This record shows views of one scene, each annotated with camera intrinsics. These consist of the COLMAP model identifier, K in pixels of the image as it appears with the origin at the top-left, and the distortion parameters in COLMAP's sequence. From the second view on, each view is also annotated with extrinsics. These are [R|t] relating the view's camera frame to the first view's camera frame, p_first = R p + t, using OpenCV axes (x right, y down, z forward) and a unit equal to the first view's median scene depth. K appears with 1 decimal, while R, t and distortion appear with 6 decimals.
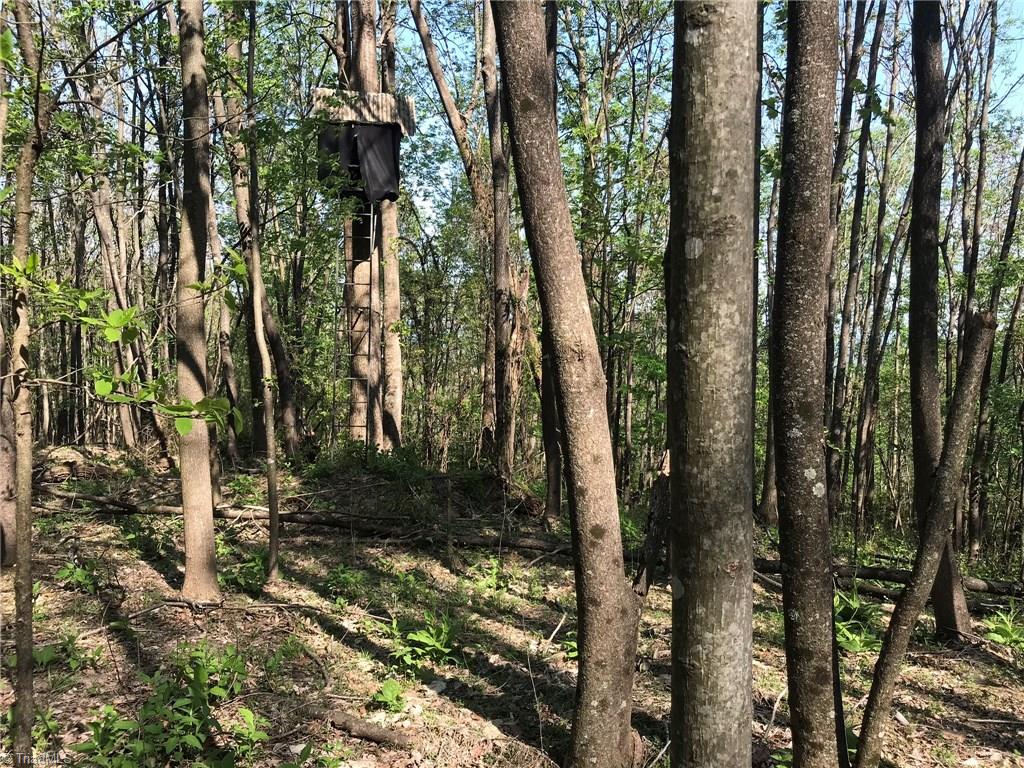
lens RADIAL K [[824.8, 0, 512.0], [0, 824.8, 384.0], [0, 0, 1]] dist [-0.005980, -0.009568]
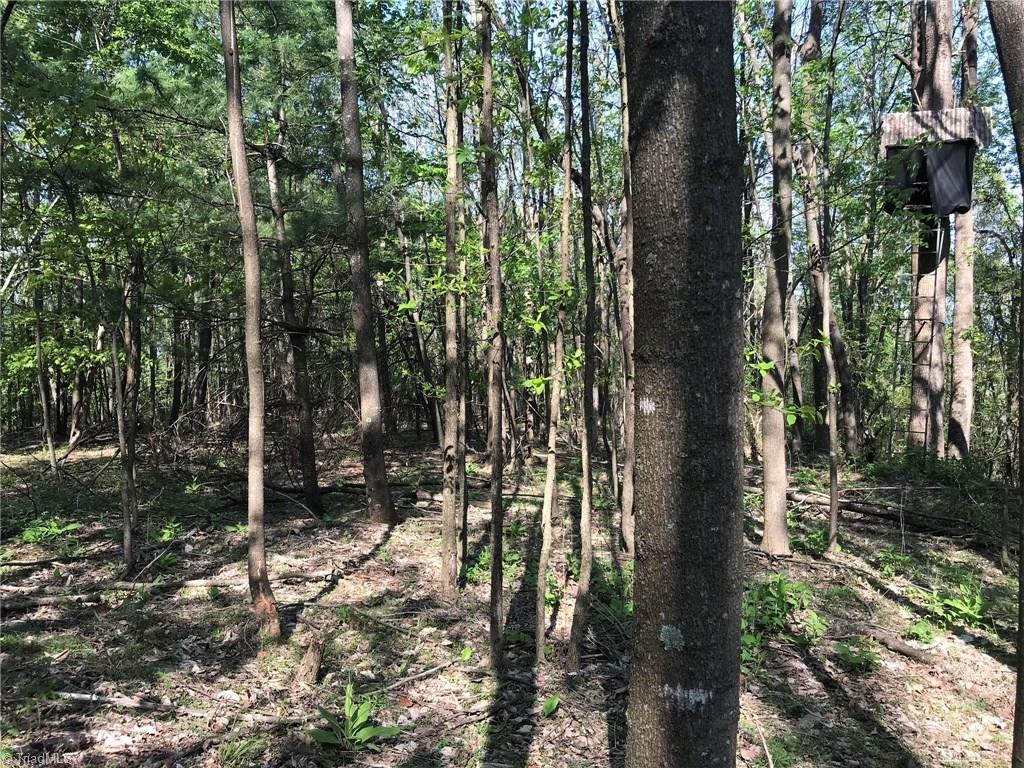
lens RADIAL K [[883.1, 0, 512.0], [0, 883.1, 384.0], [0, 0, 1]] dist [-0.007127, 0.057267]
pose [[0.806794, 0.031590, -0.589987, 0.091518], [-0.030885, 0.999459, 0.011280, -0.009475], [0.590025, 0.009121, 0.807334, -0.335476]]
